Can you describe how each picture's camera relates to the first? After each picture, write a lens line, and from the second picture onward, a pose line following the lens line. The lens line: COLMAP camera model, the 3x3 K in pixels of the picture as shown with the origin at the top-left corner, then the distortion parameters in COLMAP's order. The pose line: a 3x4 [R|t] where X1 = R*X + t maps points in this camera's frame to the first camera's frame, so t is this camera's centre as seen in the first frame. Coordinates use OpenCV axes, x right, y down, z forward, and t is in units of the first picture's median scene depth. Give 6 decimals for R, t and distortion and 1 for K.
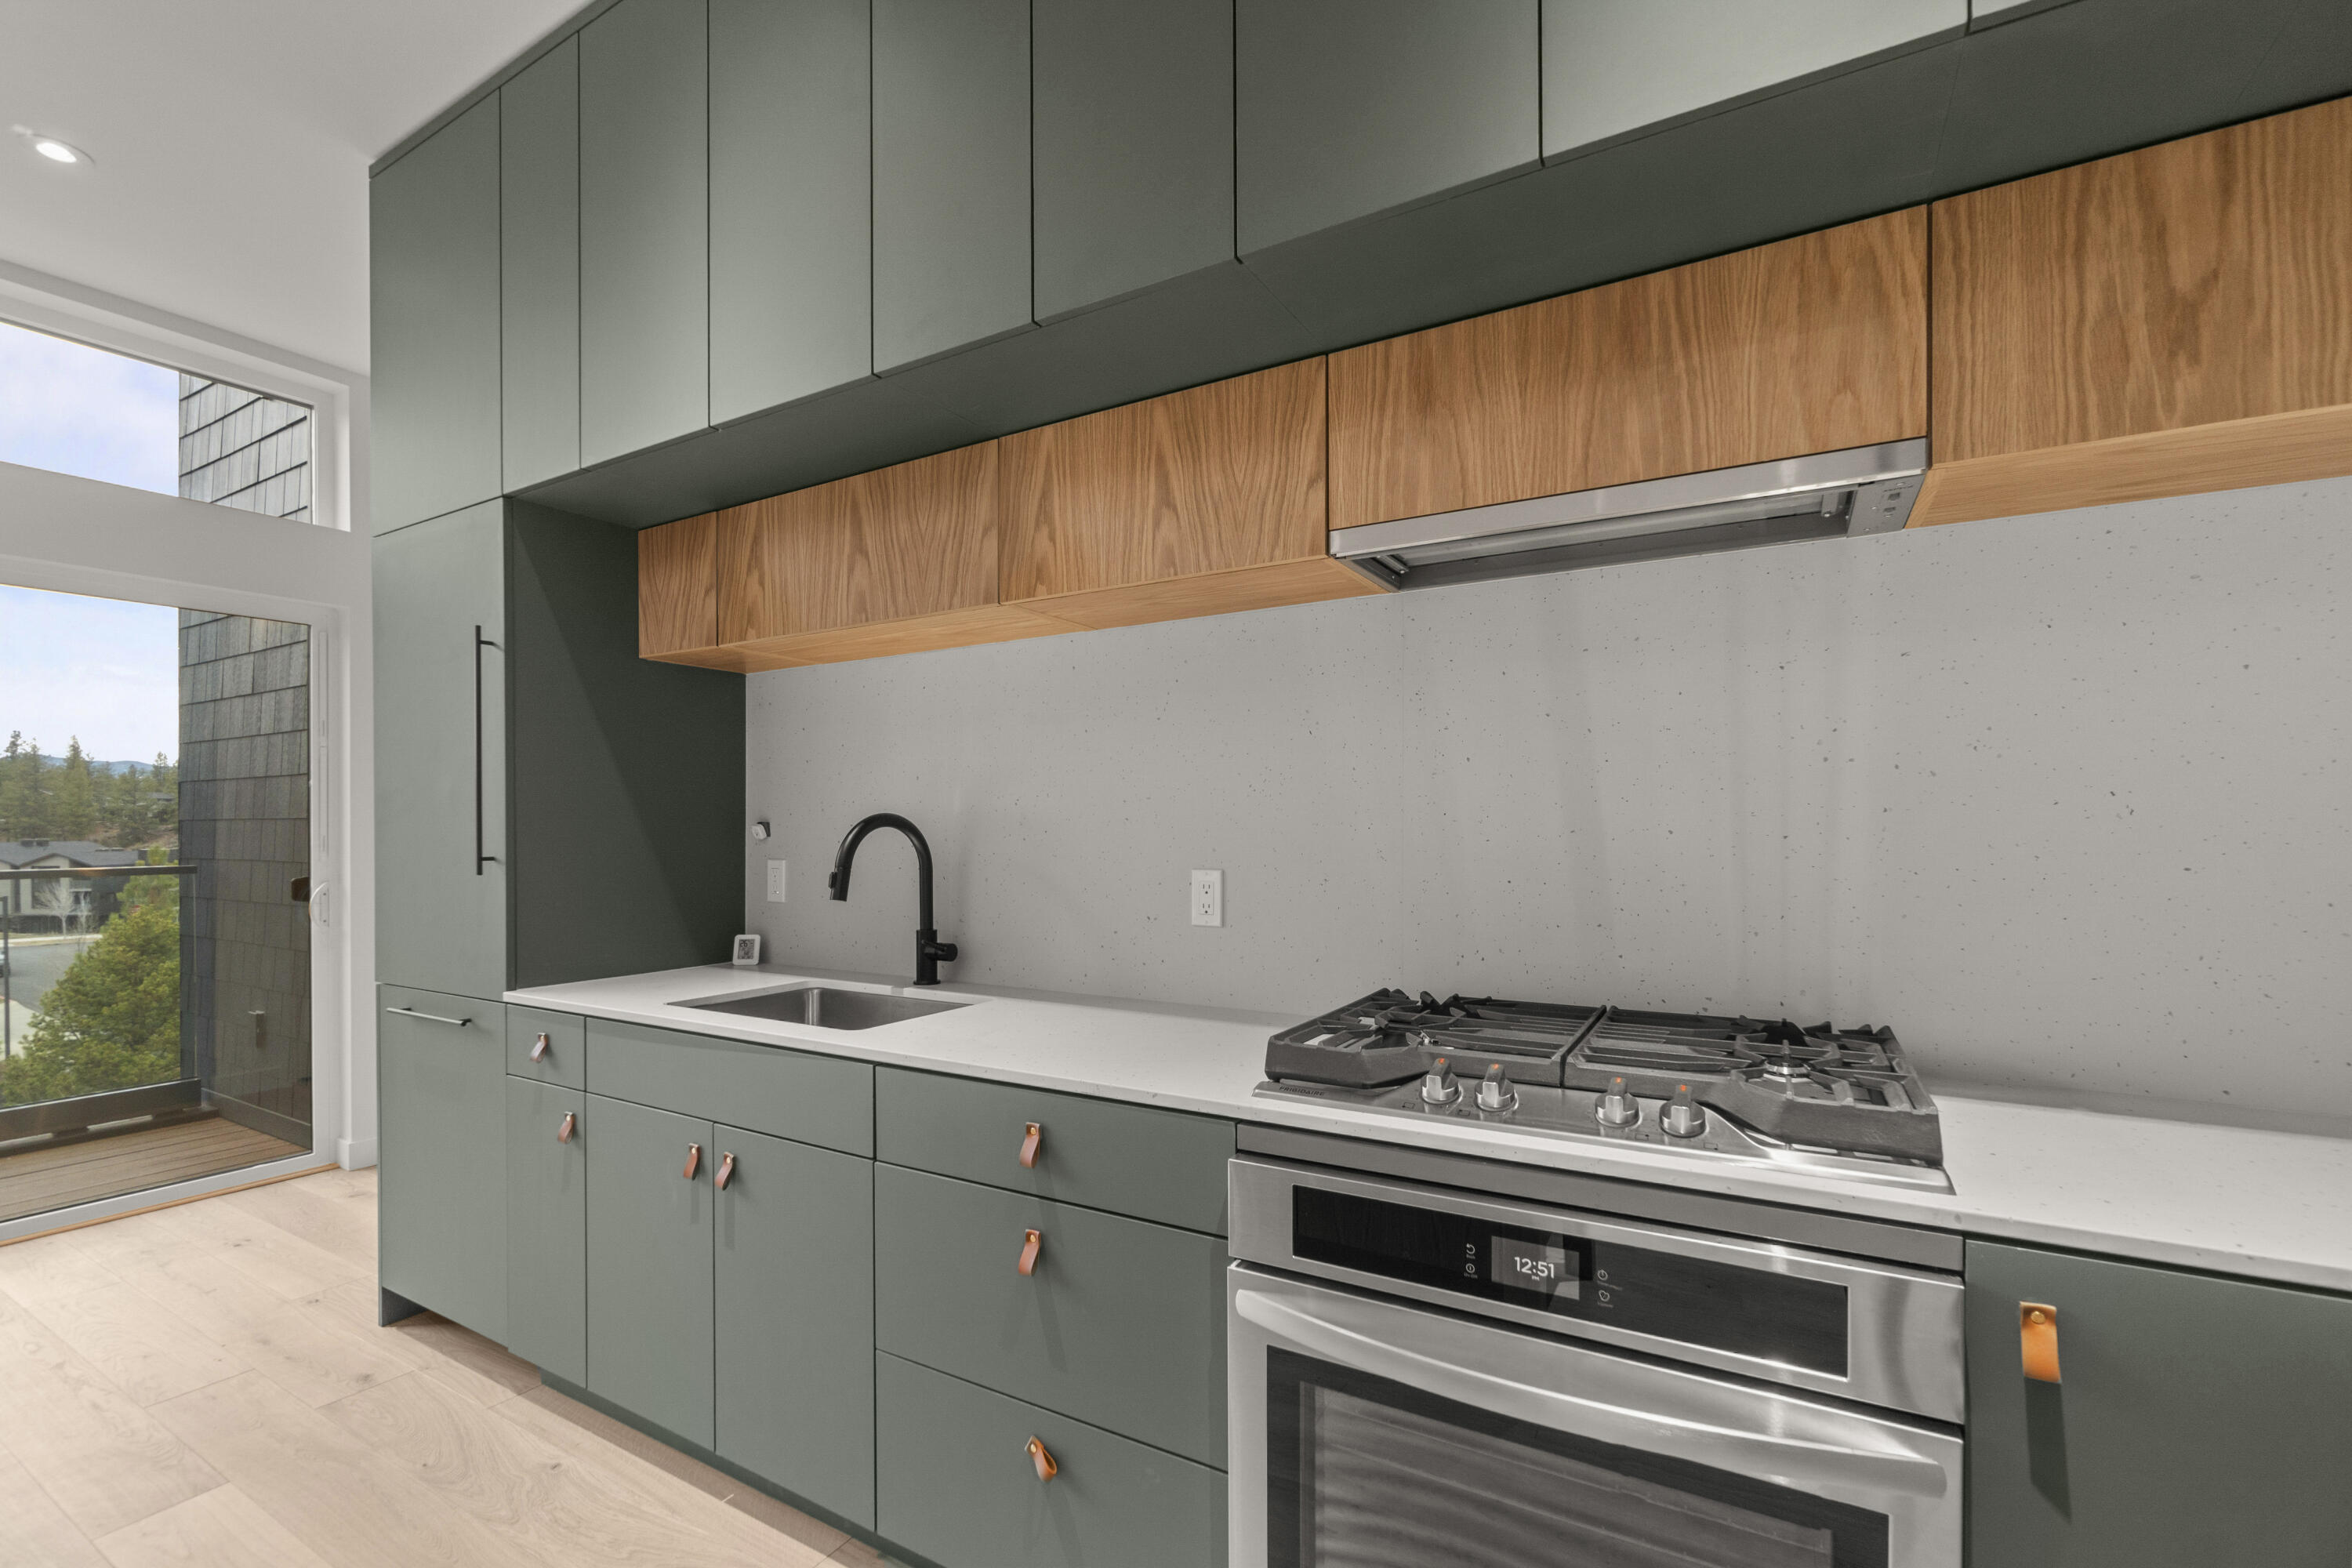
lens RADIAL K [[1031.7, 0, 1173.9], [0, 1031.7, 831.4], [0, 0, 1]] dist [-0.003095, 0.000099]
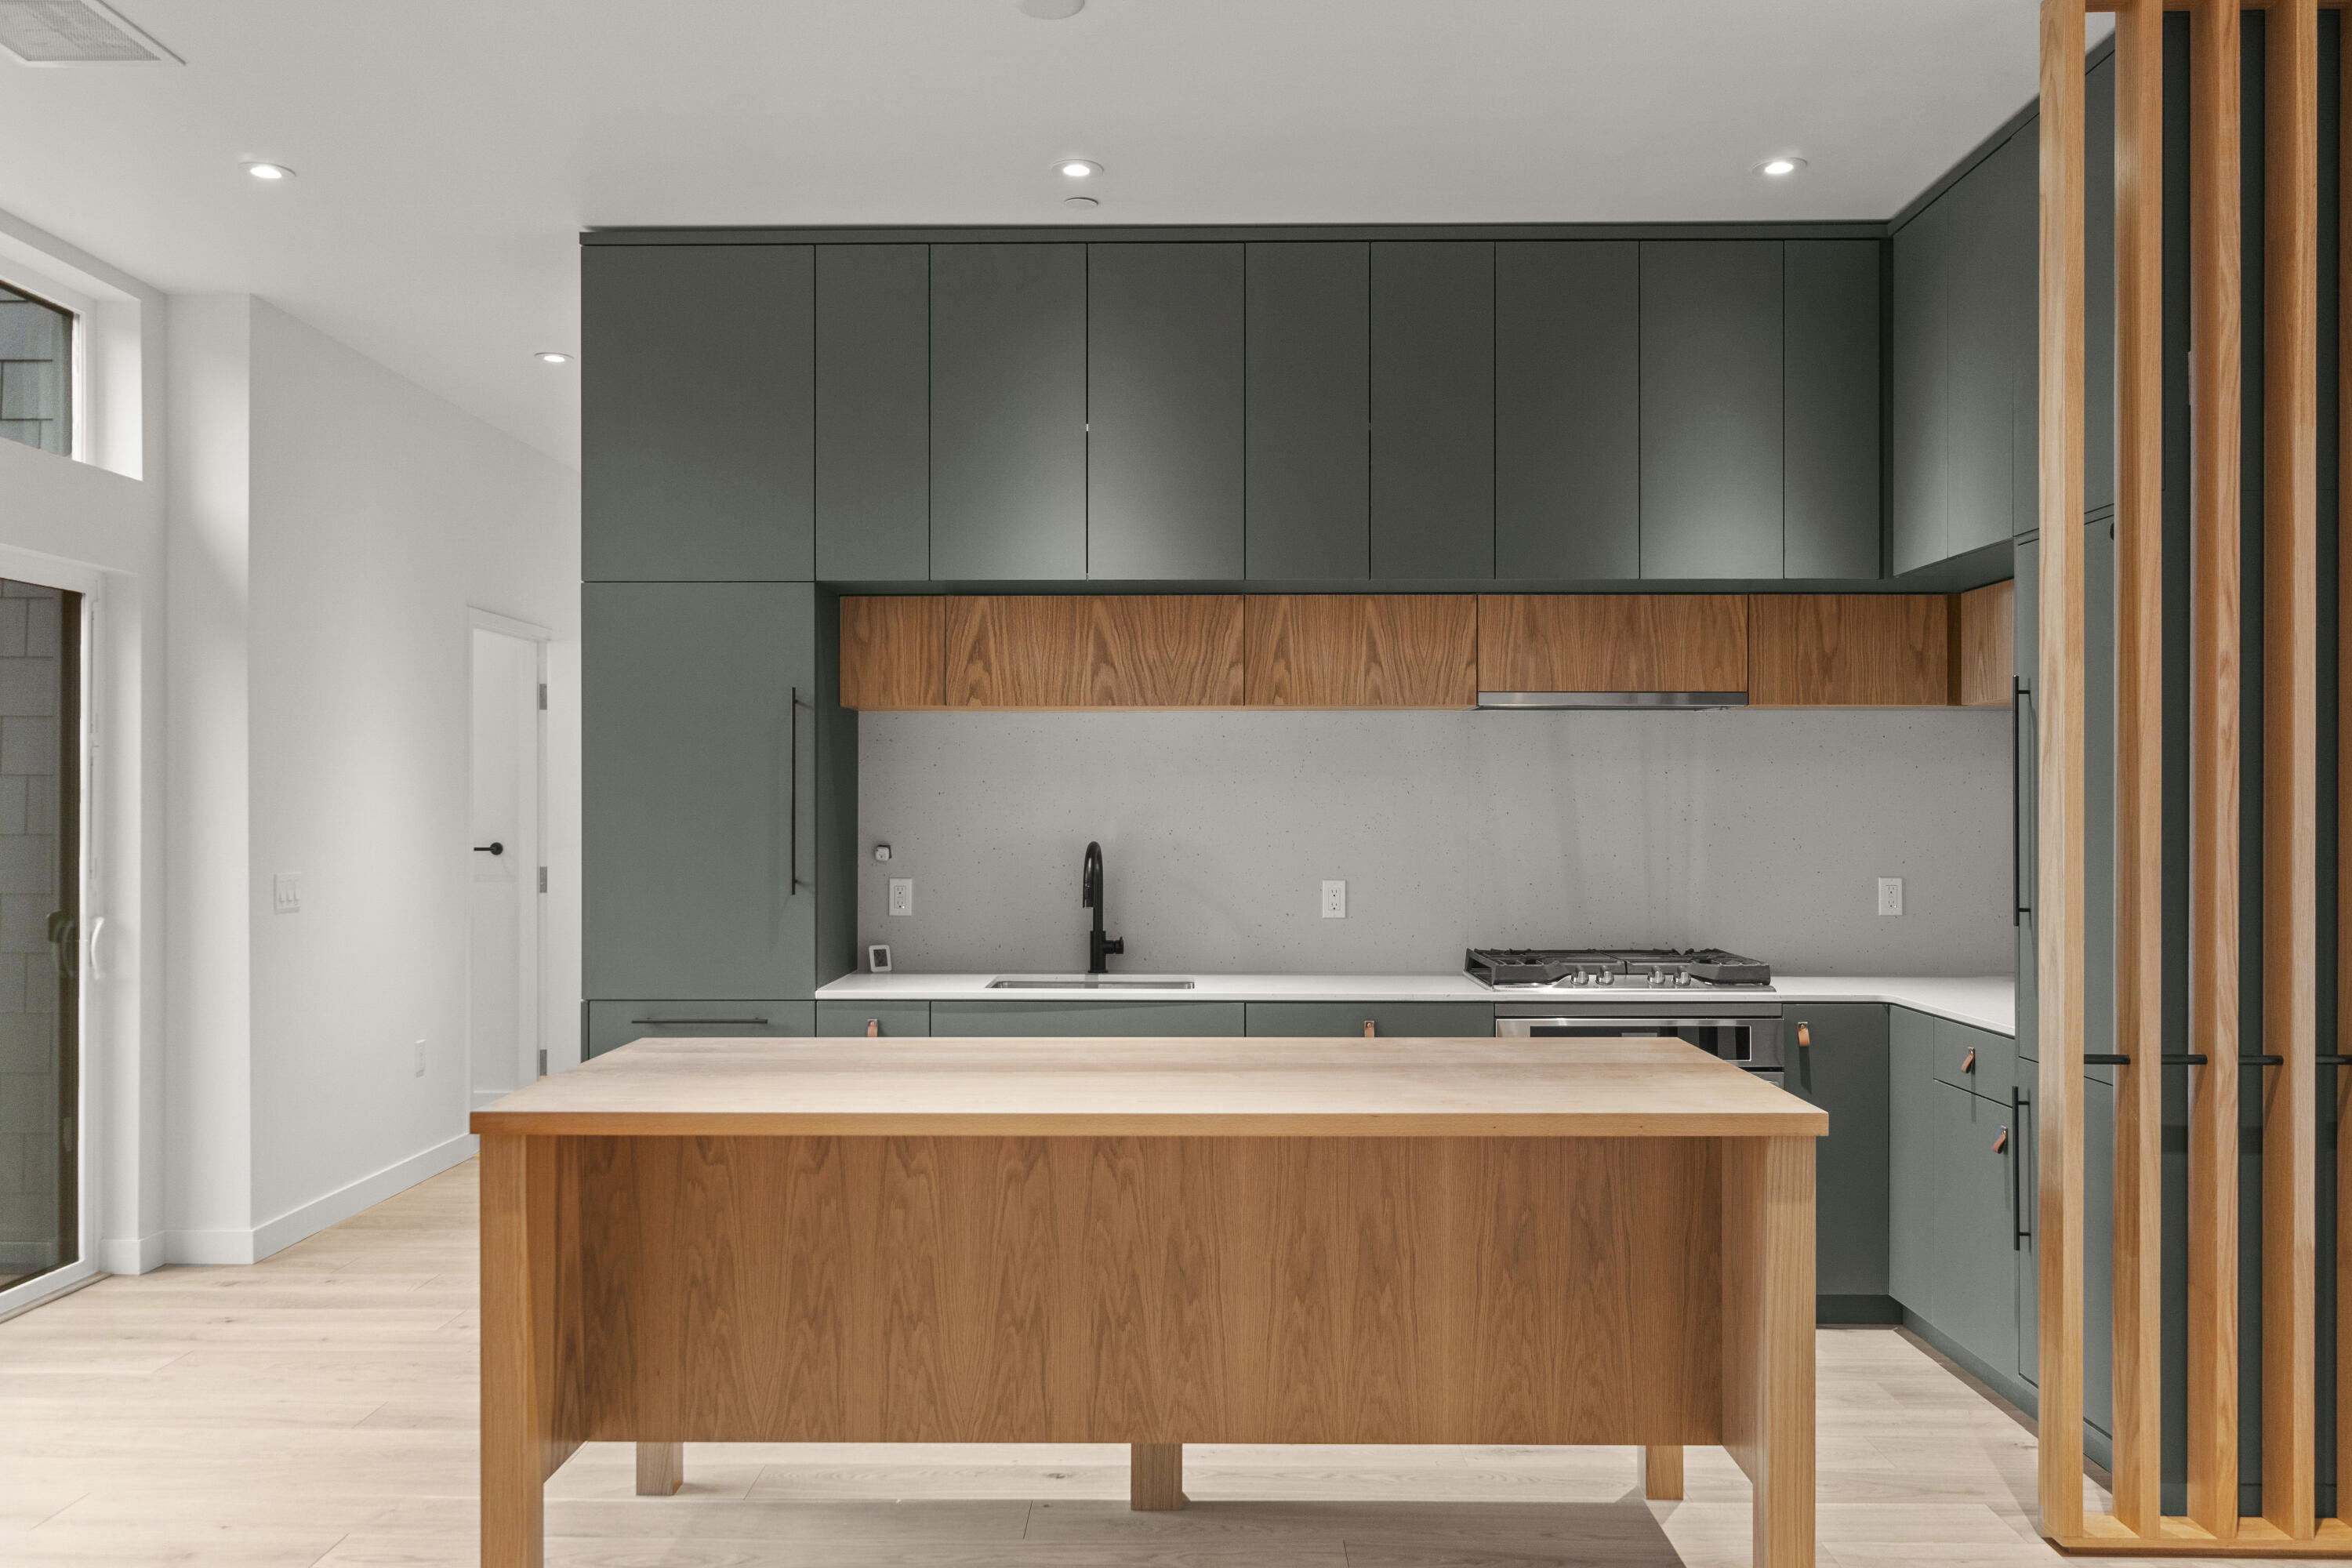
lens RADIAL K [[1817.5, 0, 1176.6], [0, 1817.5, 796.8], [0, 0, 1]] dist [0.003638, 0.003027]
pose [[0.864895, 0.005948, 0.501918, -1.789380], [-0.001529, 0.999956, -0.009215, -0.071681], [-0.501951, 0.007203, 0.864866, -1.401022]]
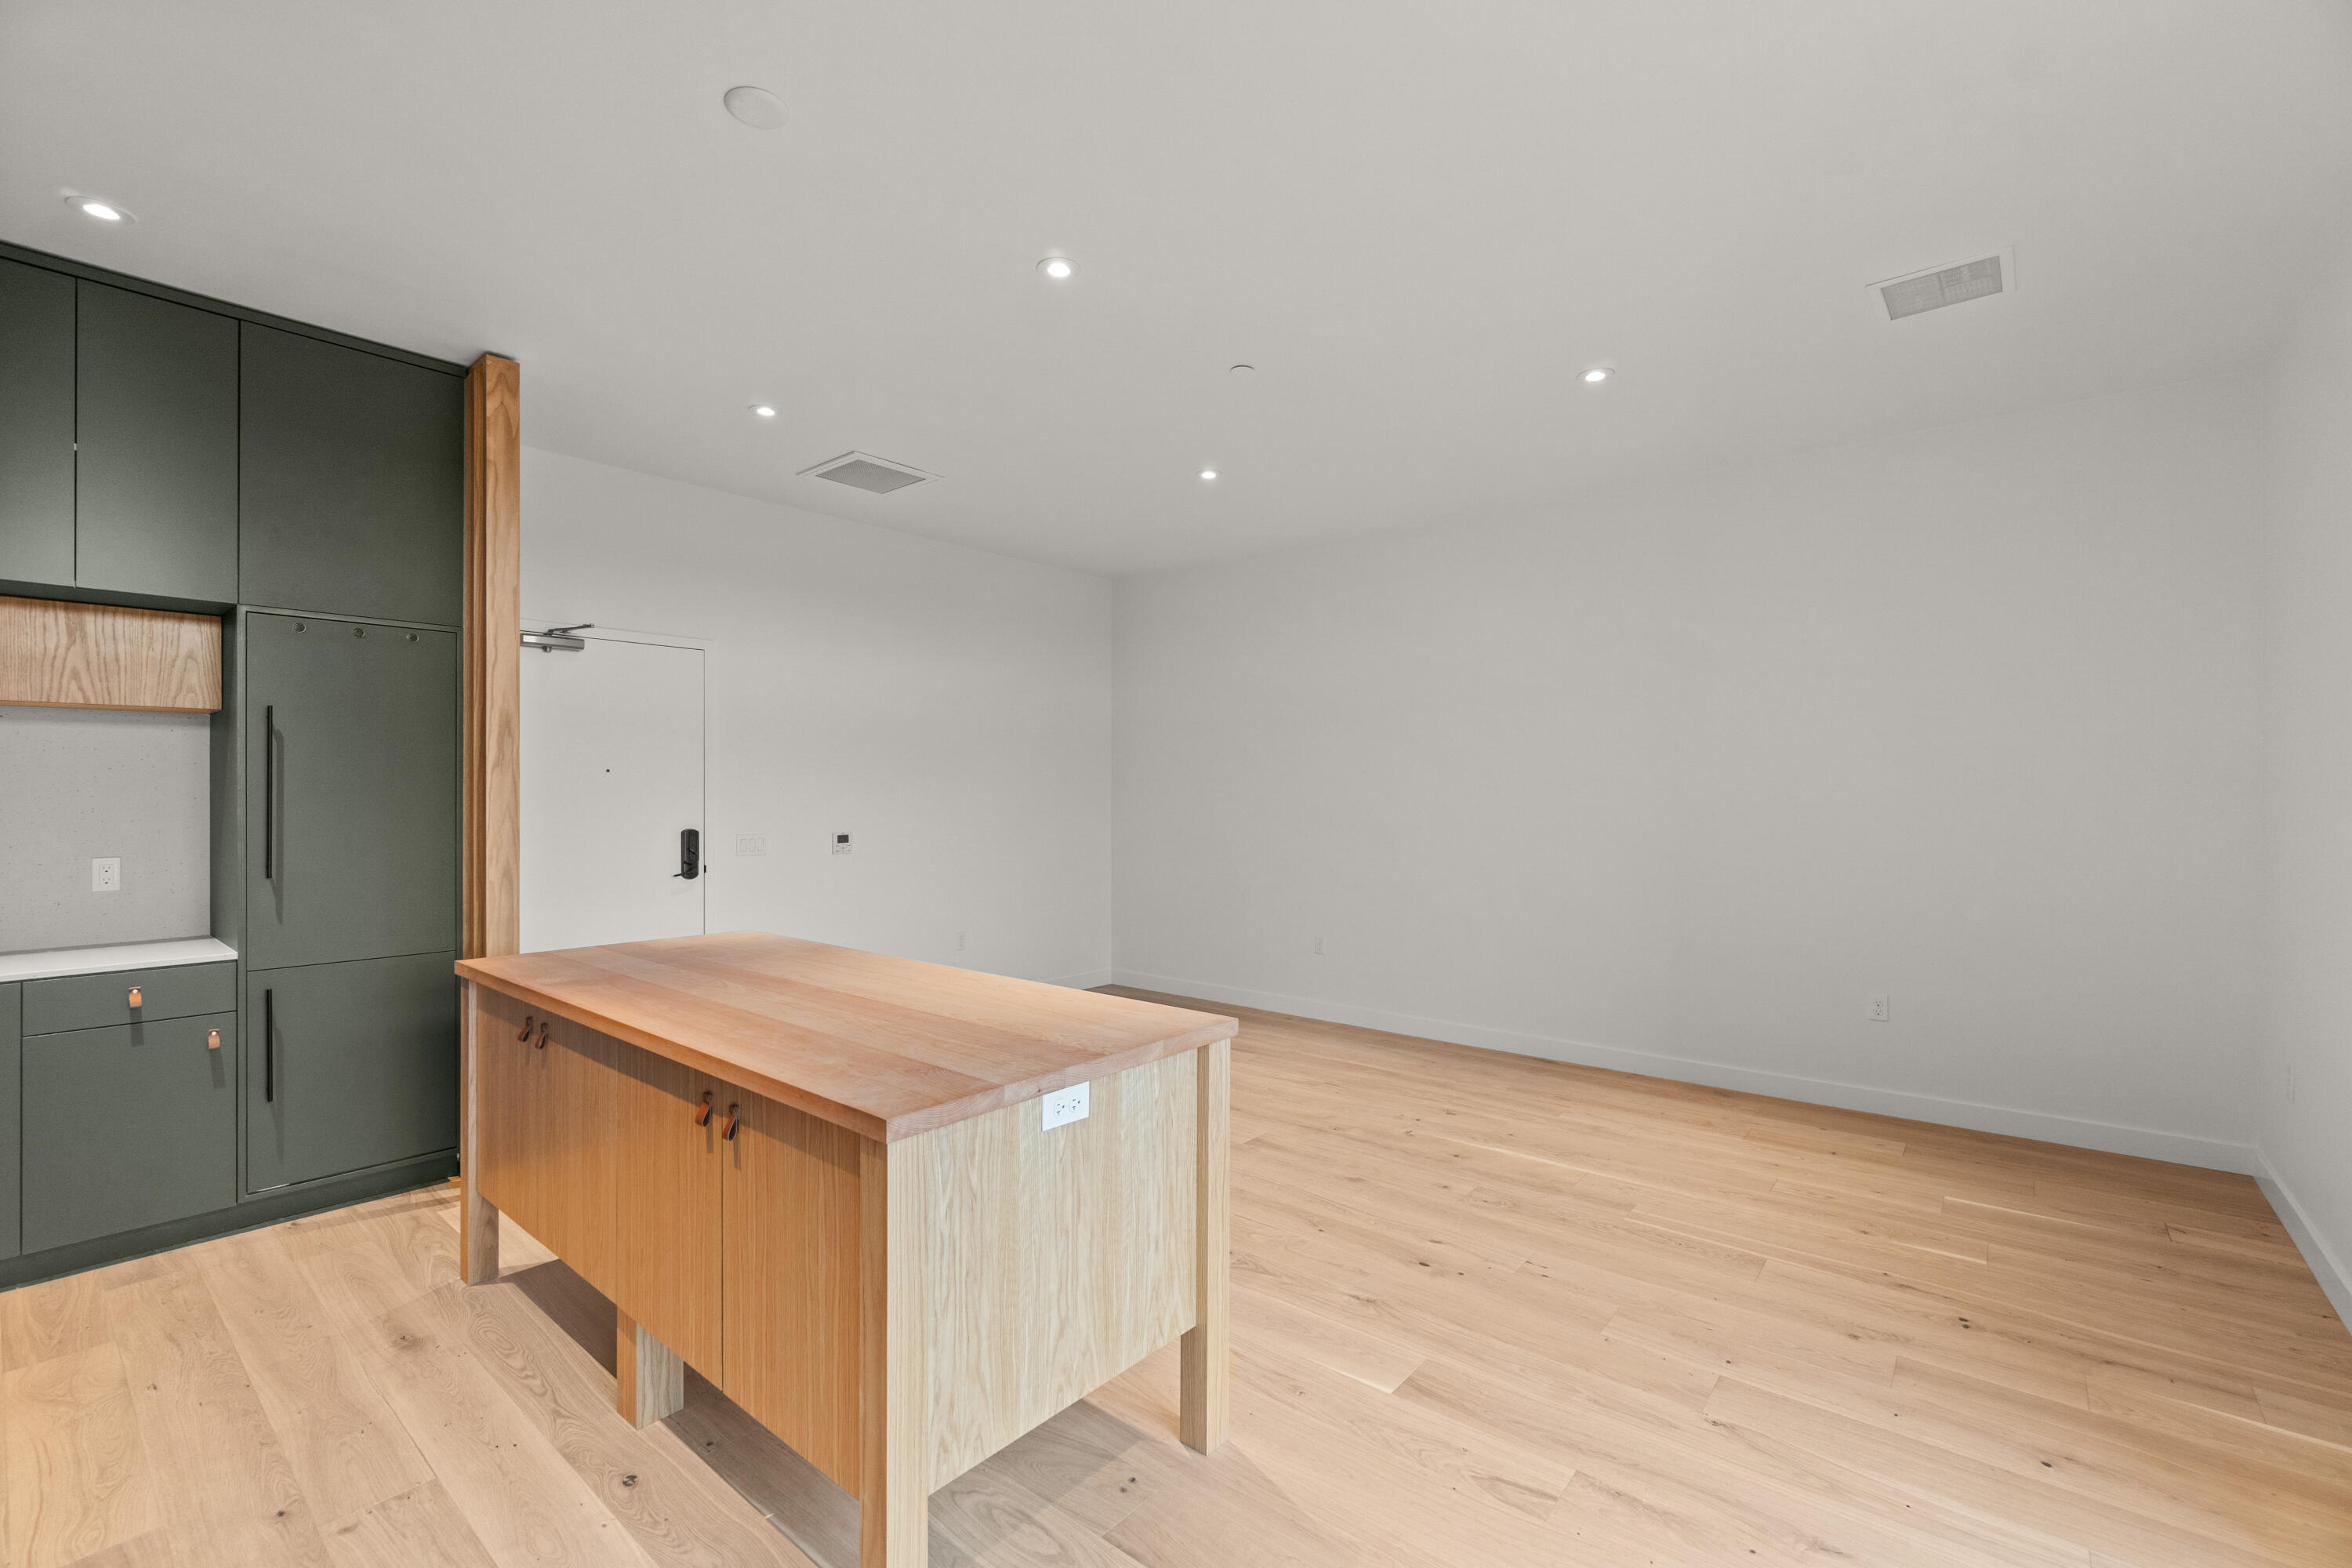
lens RADIAL K [[1005.3, 0, 1163.4], [0, 1005.3, 790.6], [0, 0, 1]] dist [-0.001272, -0.000133]
pose [[-0.985706, 0.003725, 0.168432, -1.633596], [0.004215, 0.999988, 0.002549, -0.089386], [-0.168420, 0.003222, -0.985710, 1.642661]]
